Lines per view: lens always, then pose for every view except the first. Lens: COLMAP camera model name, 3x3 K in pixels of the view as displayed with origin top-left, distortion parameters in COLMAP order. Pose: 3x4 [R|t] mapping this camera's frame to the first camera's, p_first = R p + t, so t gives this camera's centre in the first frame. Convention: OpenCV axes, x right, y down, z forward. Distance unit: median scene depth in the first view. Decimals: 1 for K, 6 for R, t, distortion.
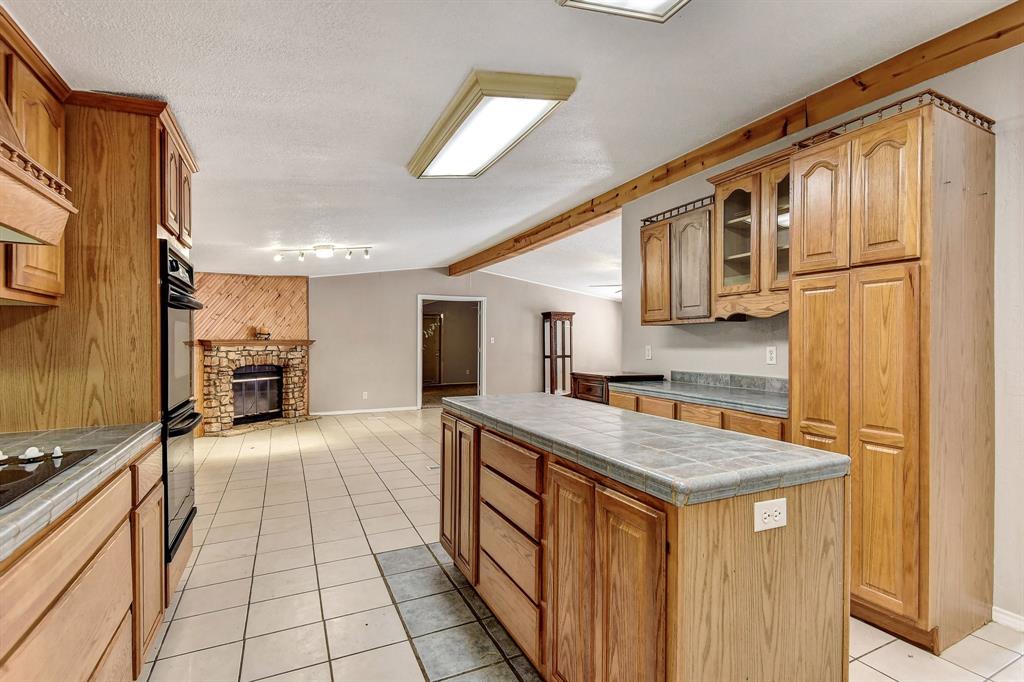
lens RADIAL K [[494.3, 0, 544.7], [0, 494.3, 337.7], [0, 0, 1]] dist [-0.003155, -0.000457]
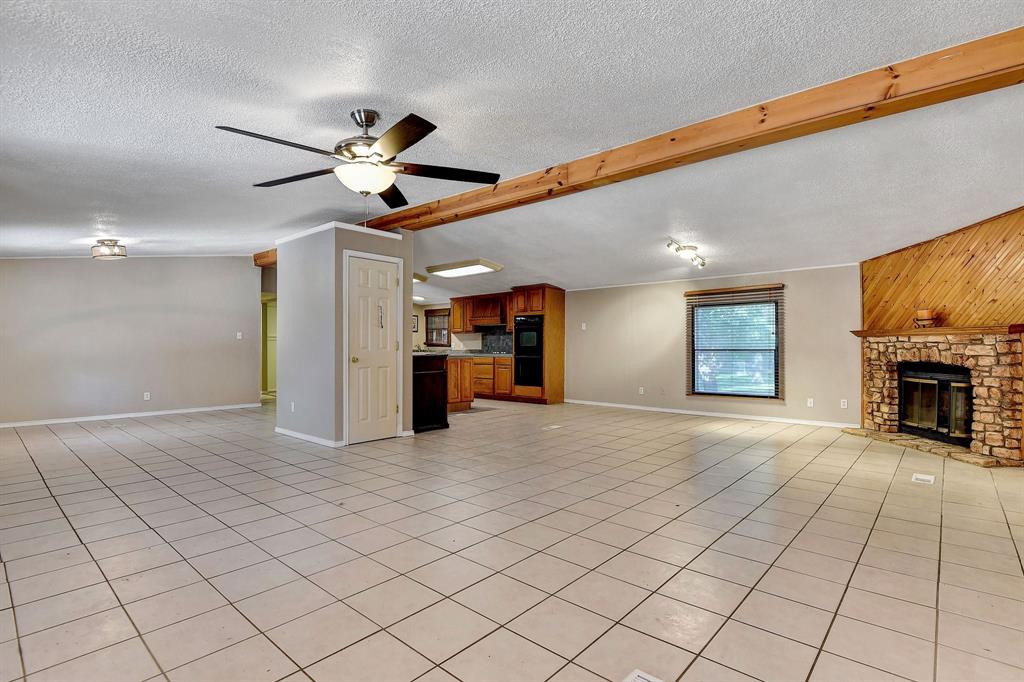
lens RADIAL K [[519.2, 0, 505.8], [0, 519.2, 339.1], [0, 0, 1]] dist [-0.001851, -0.011235]
pose [[-0.943175, -0.001526, -0.332292, 0.278693], [0.005251, 0.999796, -0.019496, 0.034066], [0.332254, -0.020133, -0.942975, 1.573074]]
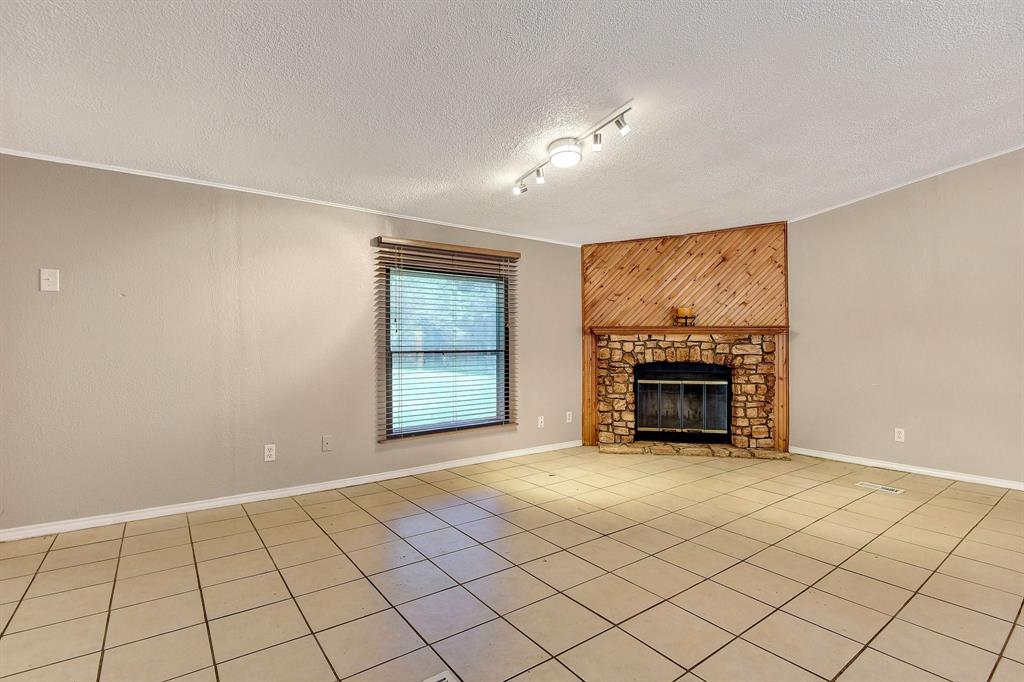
lens RADIAL K [[488.0, 0, 512.4], [0, 488.0, 343.4], [0, 0, 1]] dist [-0.002926, -0.013898]
pose [[0.148410, -0.002204, -0.988923, 0.074950], [0.005995, 0.999981, -0.001329, 0.029288], [0.988908, -0.005732, 0.148421, 0.685633]]
